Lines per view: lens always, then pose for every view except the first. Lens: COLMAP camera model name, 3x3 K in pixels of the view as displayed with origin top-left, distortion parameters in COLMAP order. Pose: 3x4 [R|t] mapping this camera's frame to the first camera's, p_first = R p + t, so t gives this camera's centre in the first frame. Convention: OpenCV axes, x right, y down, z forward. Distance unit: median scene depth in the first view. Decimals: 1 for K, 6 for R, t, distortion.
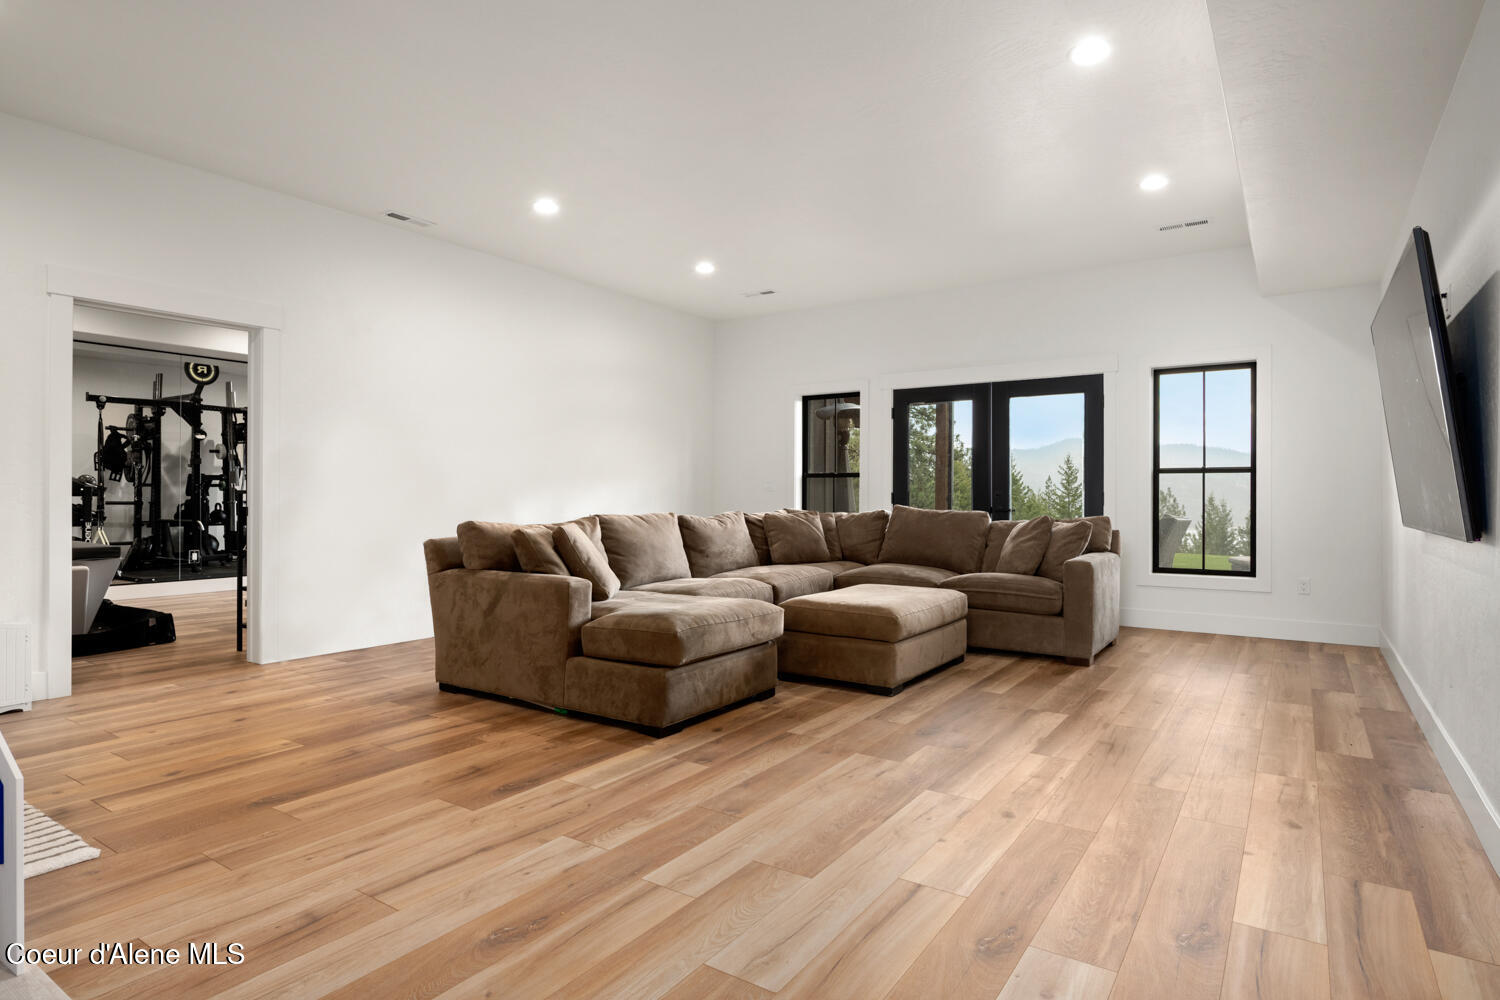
lens RADIAL K [[788.6, 0, 755.3], [0, 788.6, 498.9], [0, 0, 1]] dist [-0.004266, -0.003069]
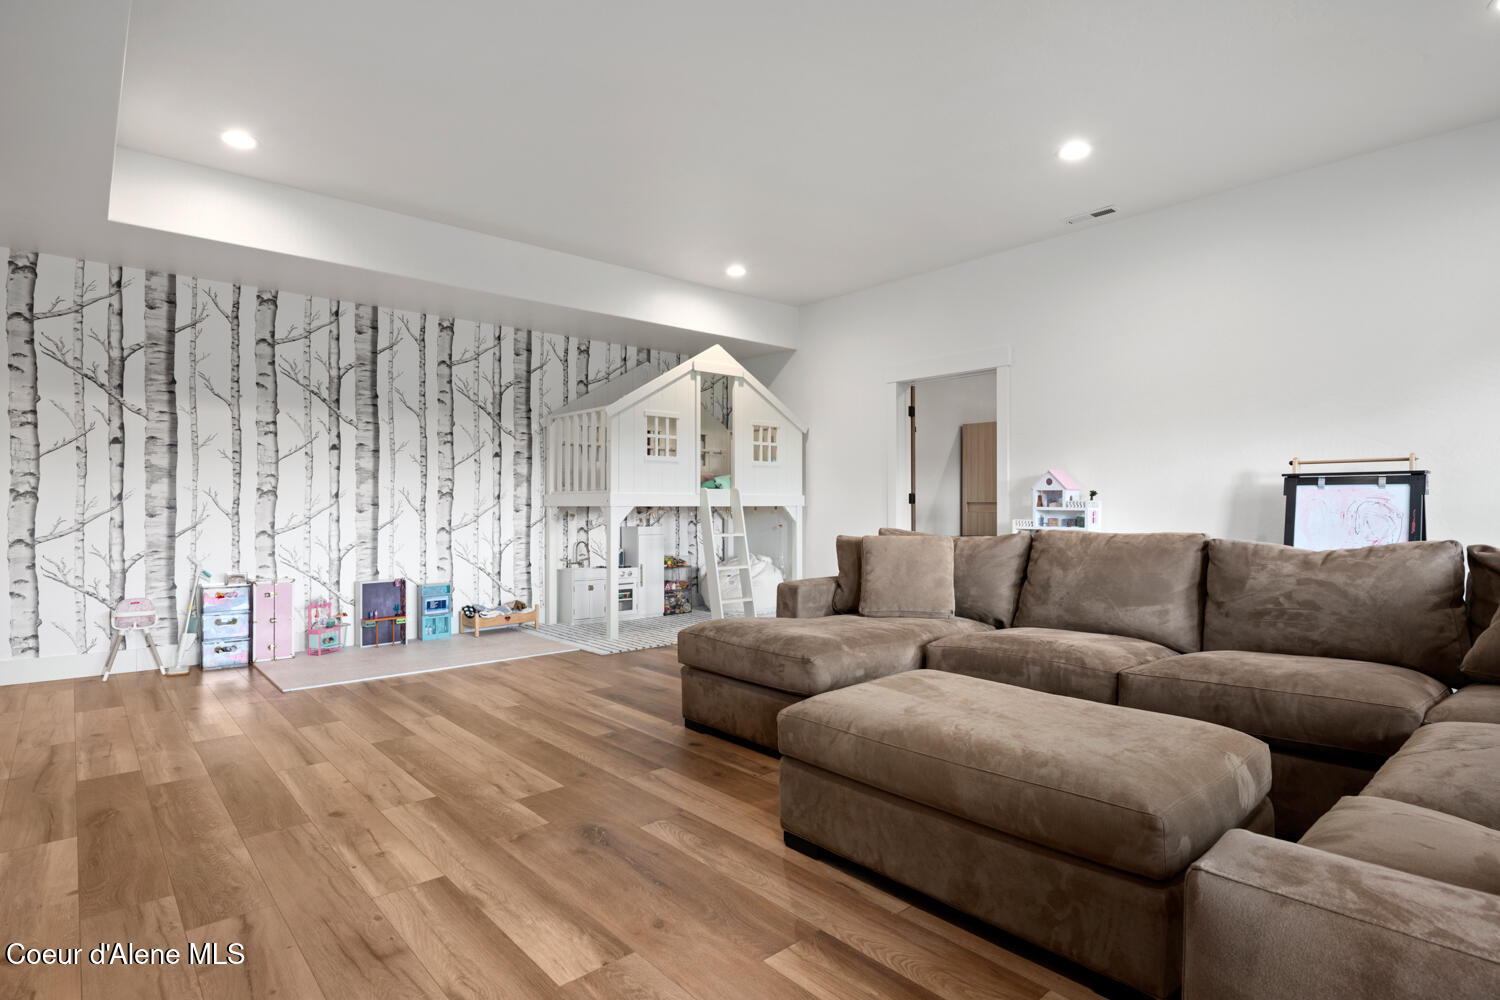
lens RADIAL K [[794.7, 0, 755.3], [0, 794.7, 502.1], [0, 0, 1]] dist [0.004198, 0.000906]
pose [[-0.253178, -0.000458, -0.967420, 1.067553], [-0.000108, 1.000000, -0.000445, -0.002260], [0.967420, -0.000008, -0.253178, 1.613858]]
